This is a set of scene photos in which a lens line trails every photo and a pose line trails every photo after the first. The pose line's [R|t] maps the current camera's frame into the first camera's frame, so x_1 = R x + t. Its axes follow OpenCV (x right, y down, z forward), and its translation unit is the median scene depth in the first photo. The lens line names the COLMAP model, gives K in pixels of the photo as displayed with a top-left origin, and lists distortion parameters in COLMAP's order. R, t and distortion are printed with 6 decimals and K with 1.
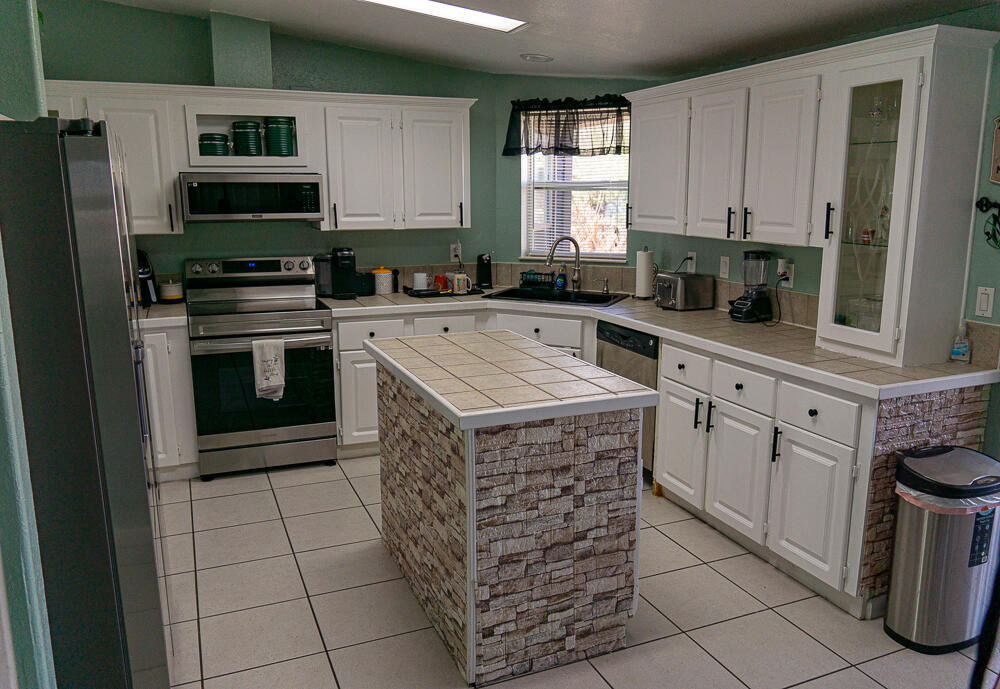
lens RADIAL K [[771.6, 0, 500.4], [0, 771.6, 340.0], [0, 0, 1]] dist [-0.025993, -0.002783]
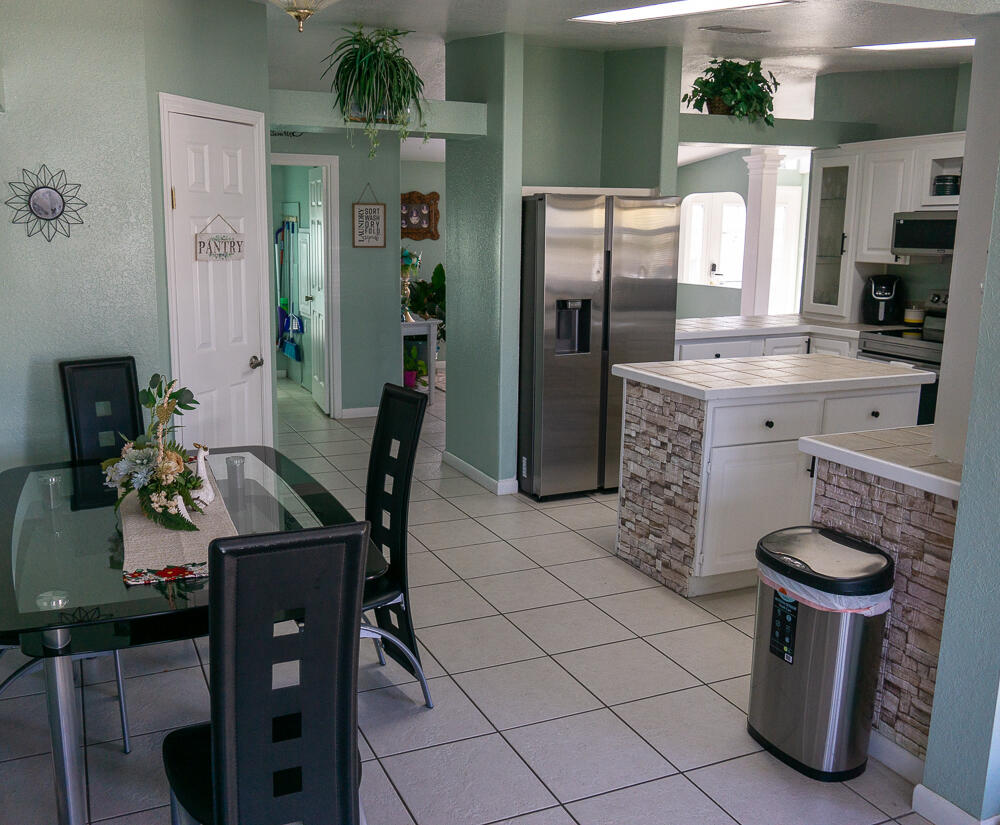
lens RADIAL K [[952.5, 0, 499.0], [0, 952.5, 414.3], [0, 0, 1]] dist [0.011161, 0.000000]
pose [[0.028732, 0.198820, -0.979615, 1.681560], [-0.203550, 0.960649, 0.189001, -0.114281], [0.978643, 0.193970, 0.068071, 0.579594]]
